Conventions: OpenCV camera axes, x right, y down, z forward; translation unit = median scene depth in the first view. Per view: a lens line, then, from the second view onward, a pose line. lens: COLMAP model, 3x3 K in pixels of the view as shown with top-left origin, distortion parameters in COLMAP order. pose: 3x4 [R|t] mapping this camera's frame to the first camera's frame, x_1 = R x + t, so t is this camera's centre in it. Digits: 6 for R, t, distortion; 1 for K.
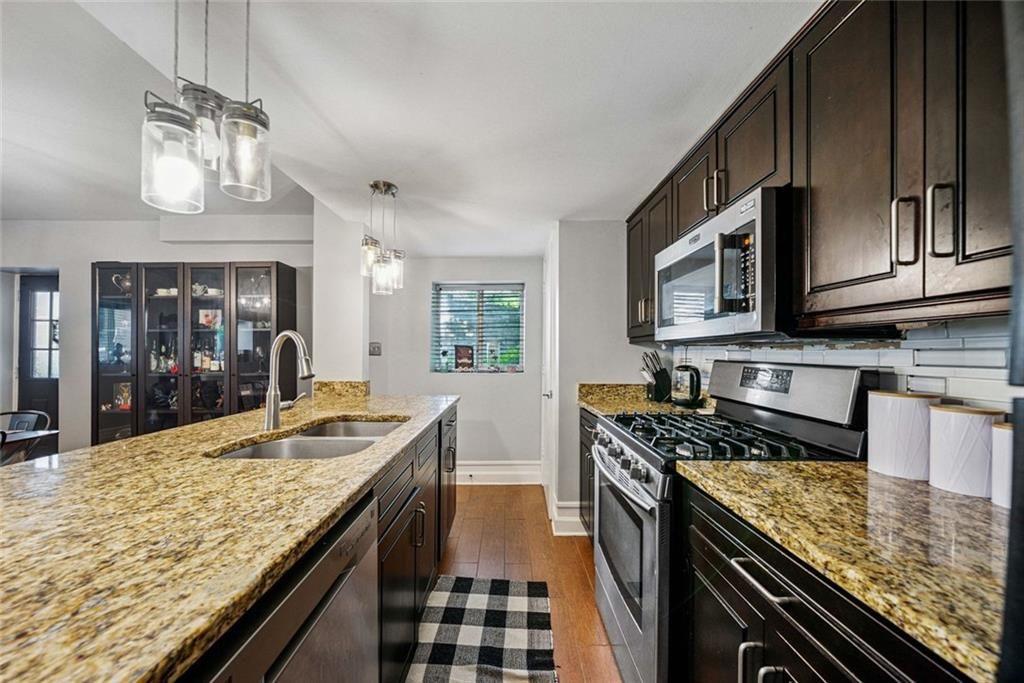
lens RADIAL K [[392.9, 0, 515.9], [0, 392.9, 349.3], [0, 0, 1]] dist [-0.007661, -0.000250]
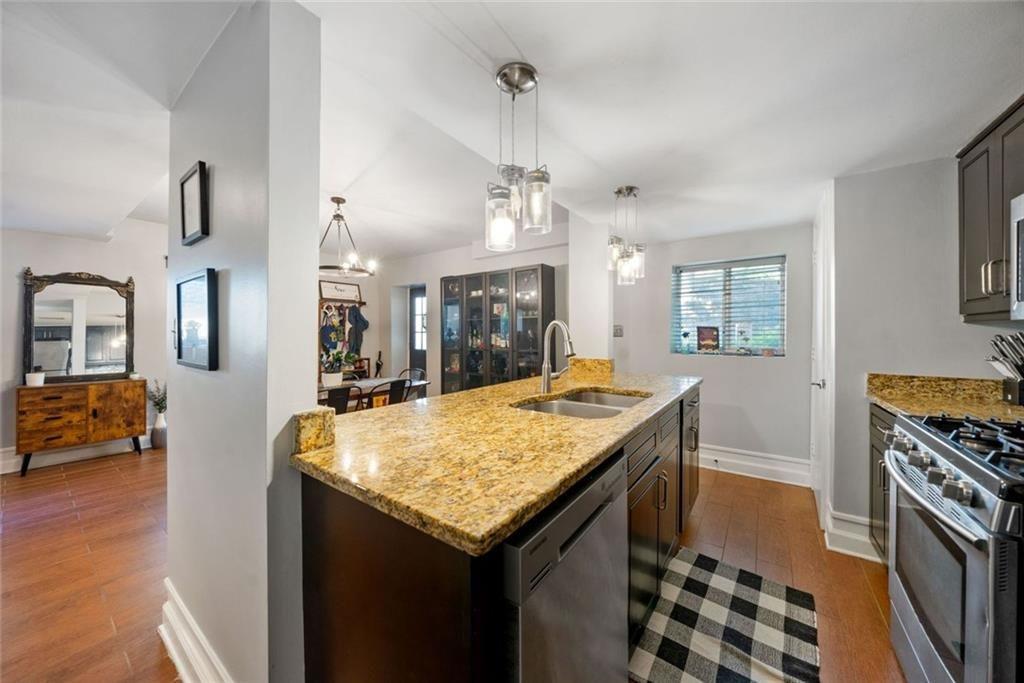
lens RADIAL K [[358.0, 0, 503.5], [0, 358.0, 334.5], [0, 0, 1]] dist [-0.004861, -0.000070]
pose [[0.795350, -0.001795, -0.606148, 0.010496], [0.008357, 0.999933, 0.008004, -0.007793], [0.606093, -0.011432, 0.795312, -0.062507]]
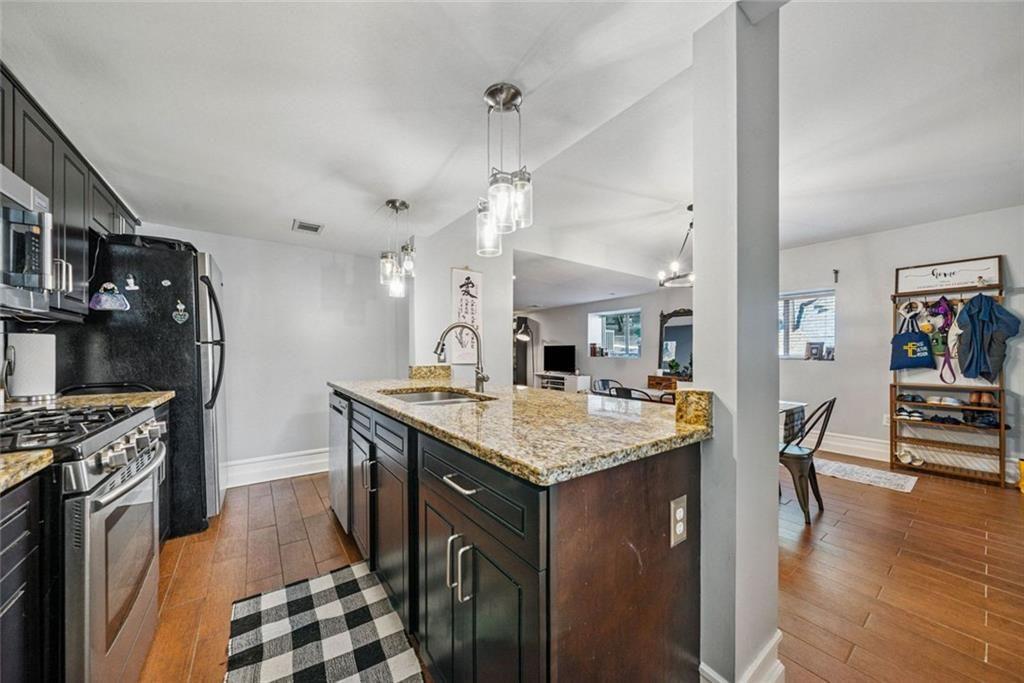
lens RADIAL K [[358.0, 0, 506.8], [0, 358.0, 353.0], [0, 0, 1]] dist [-0.004861, -0.000070]
pose [[-0.825687, -0.001919, -0.564125, 0.026306], [-0.002356, 0.999997, 0.000047, 0.051099], [0.564123, 0.001368, -0.825690, 1.881946]]
